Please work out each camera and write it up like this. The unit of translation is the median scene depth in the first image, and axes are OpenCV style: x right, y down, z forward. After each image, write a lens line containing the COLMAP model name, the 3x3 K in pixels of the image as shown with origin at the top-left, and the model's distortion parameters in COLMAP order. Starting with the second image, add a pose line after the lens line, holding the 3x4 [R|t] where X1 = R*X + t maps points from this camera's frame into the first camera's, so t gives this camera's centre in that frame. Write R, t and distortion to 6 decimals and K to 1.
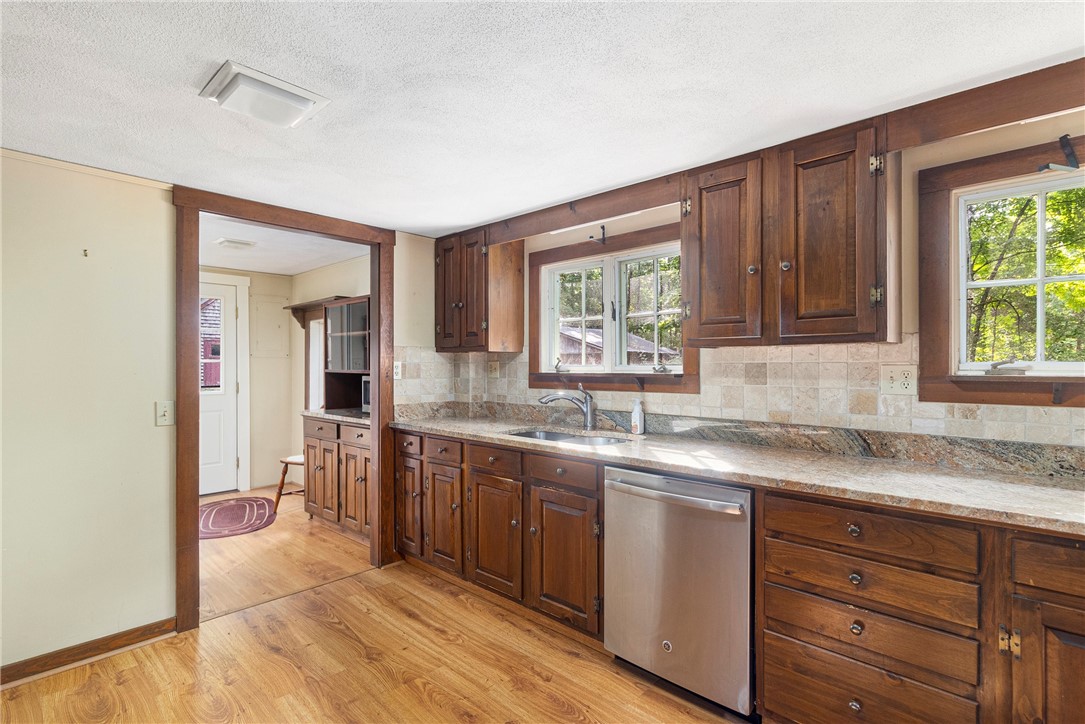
lens RADIAL K [[513.4, 0, 540.5], [0, 513.4, 363.3], [0, 0, 1]] dist [0.000852, -0.000043]
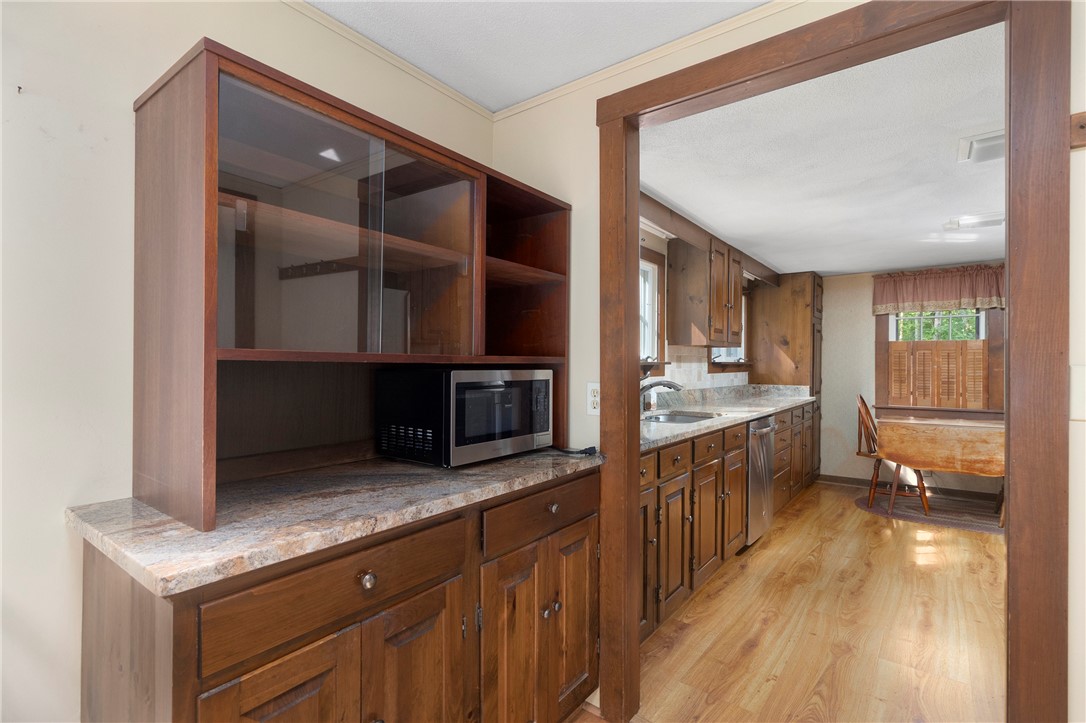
lens RADIAL K [[513.8, 0, 541.0], [0, 513.8, 362.8], [0, 0, 1]] dist [0.000852, -0.000043]
pose [[-0.100317, 0.006188, 0.994936, -1.113295], [-0.003758, 0.999971, -0.006598, 0.033180], [-0.994948, -0.004401, -0.100291, 1.500378]]
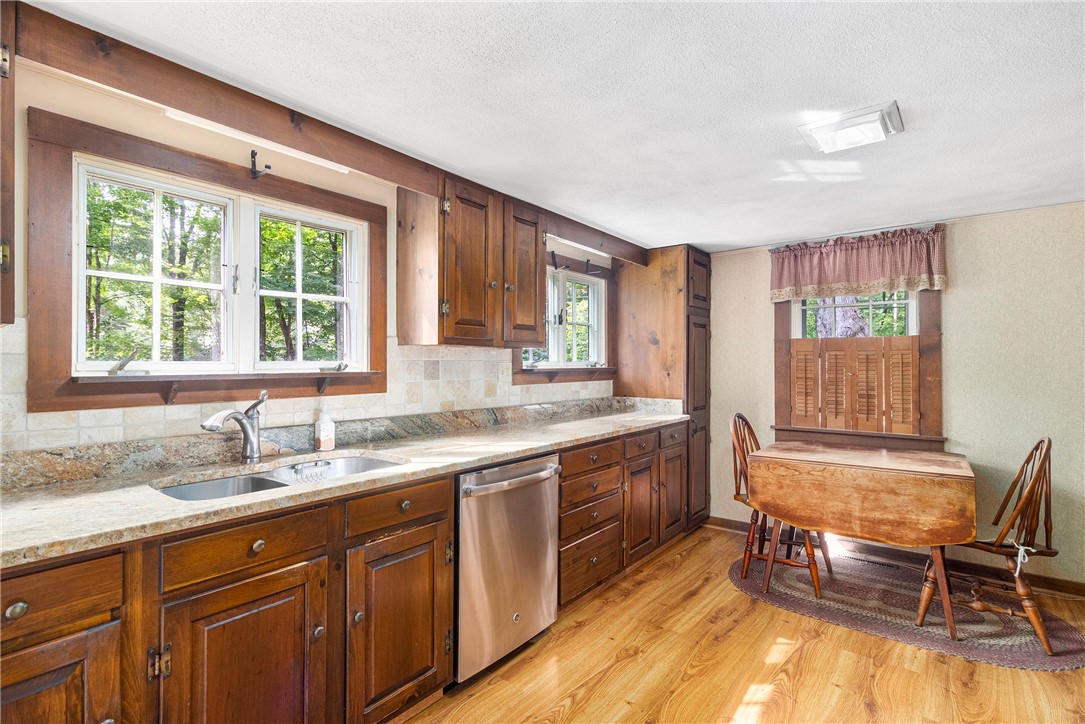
lens RADIAL K [[508.8, 0, 543.5], [0, 508.8, 357.8], [0, 0, 1]] dist [0.001591, 0.000255]
pose [[-0.085270, 0.015860, 0.996232, -0.650718], [-0.001372, 0.999870, -0.016035, 0.010042], [-0.996357, -0.002734, -0.085237, 0.791739]]
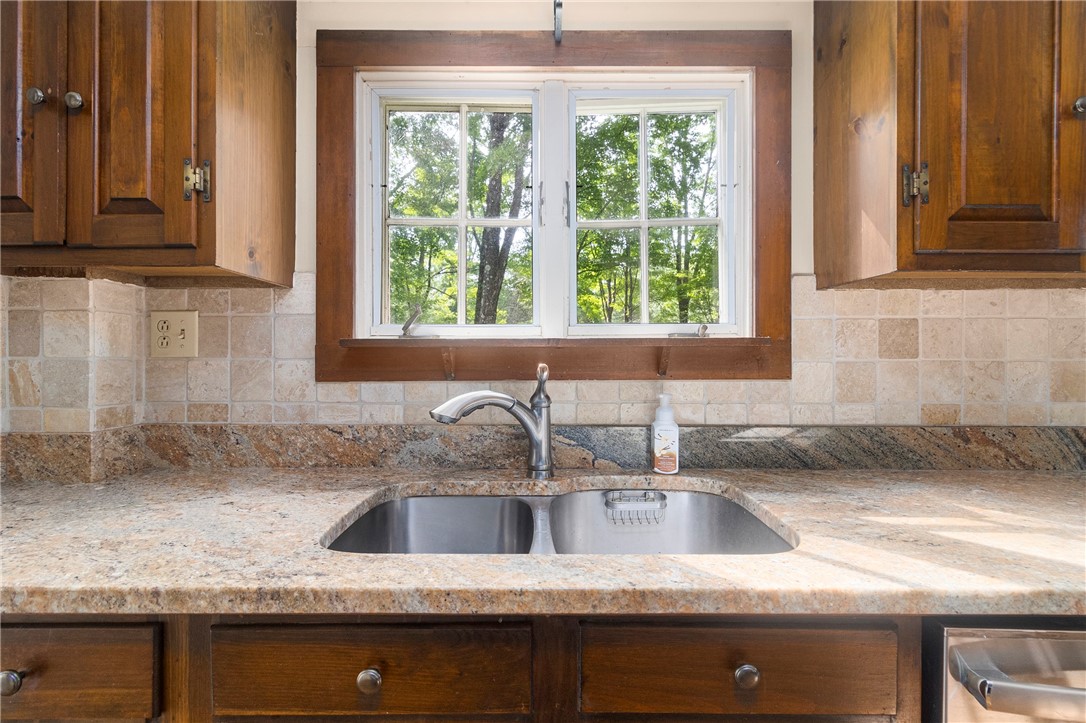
lens RADIAL K [[509.2, 0, 544.0], [0, 509.2, 357.3], [0, 0, 1]] dist [0.001591, 0.000255]
pose [[0.728226, 0.003660, 0.685328, -0.209533], [-0.003656, 0.999992, -0.001455, 0.039653], [-0.685328, -0.001446, 0.728234, 0.802171]]
